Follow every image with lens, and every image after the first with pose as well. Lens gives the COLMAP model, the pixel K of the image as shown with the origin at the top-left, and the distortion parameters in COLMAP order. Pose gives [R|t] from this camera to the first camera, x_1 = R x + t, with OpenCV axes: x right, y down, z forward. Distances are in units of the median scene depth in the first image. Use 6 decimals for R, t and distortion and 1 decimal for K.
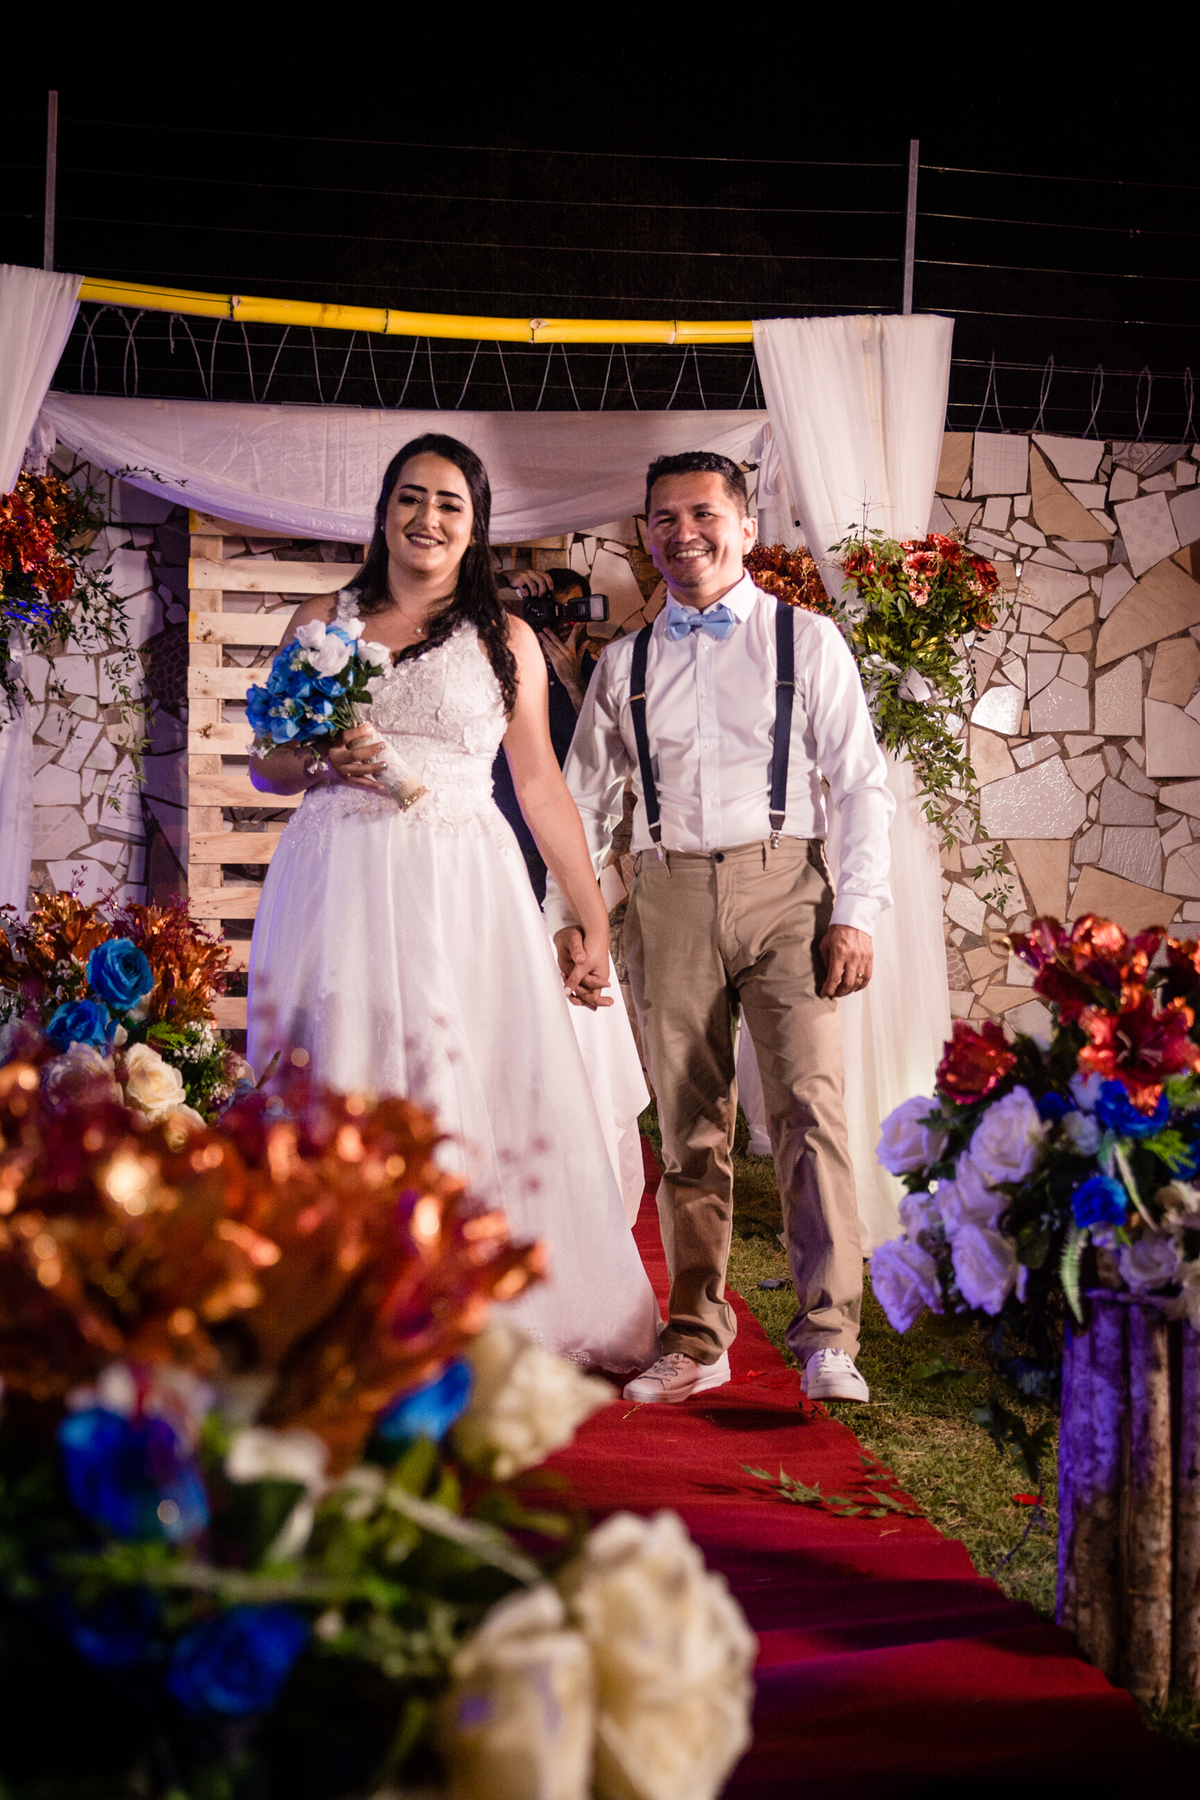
lens RADIAL K [[2538.7, 0, 600.0], [0, 2538.7, 900.0], [0, 0, 1]] dist [0.017177, 0.021298]
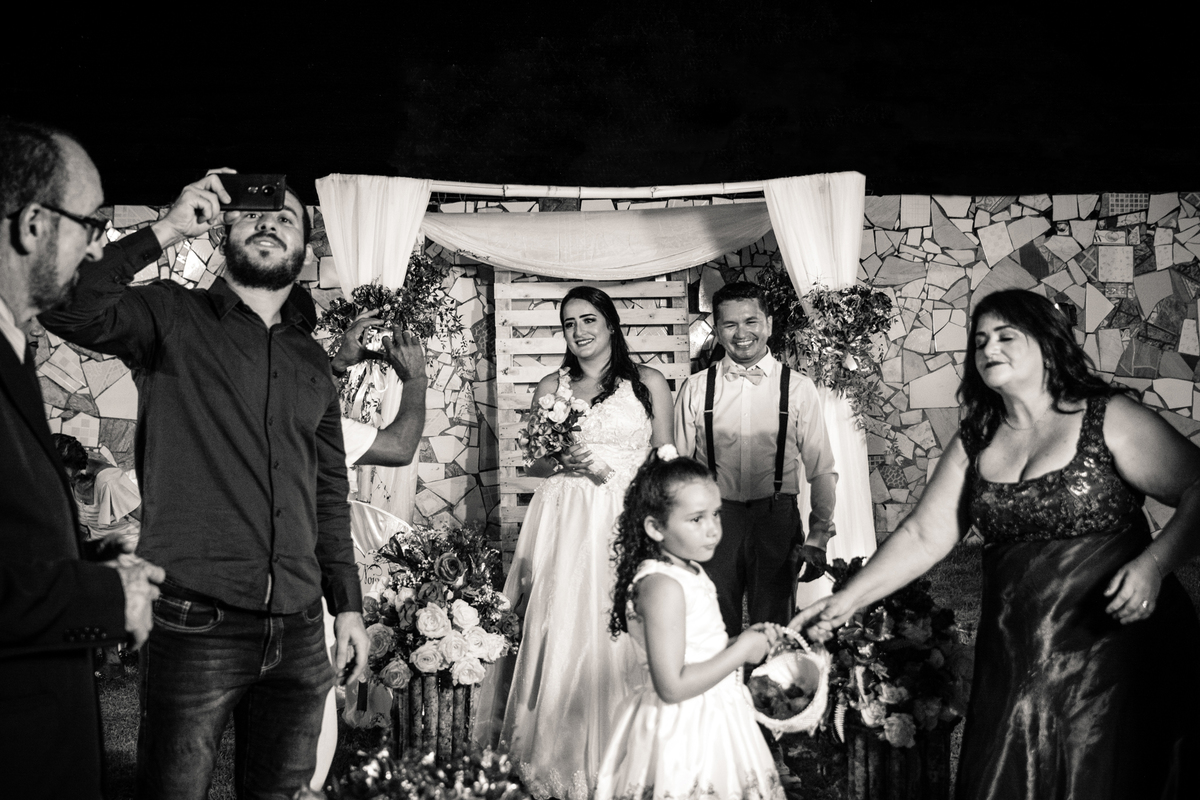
lens RADIAL K [[1490.4, 0, 600.0], [0, 1490.4, 400.0], [0, 0, 1]] dist [-0.027567, -0.090488]
pose [[0.993390, -0.029108, -0.111034, 0.056453], [0.032116, 0.999161, 0.025396, -0.087395], [0.110201, -0.028794, 0.993492, -0.176030]]
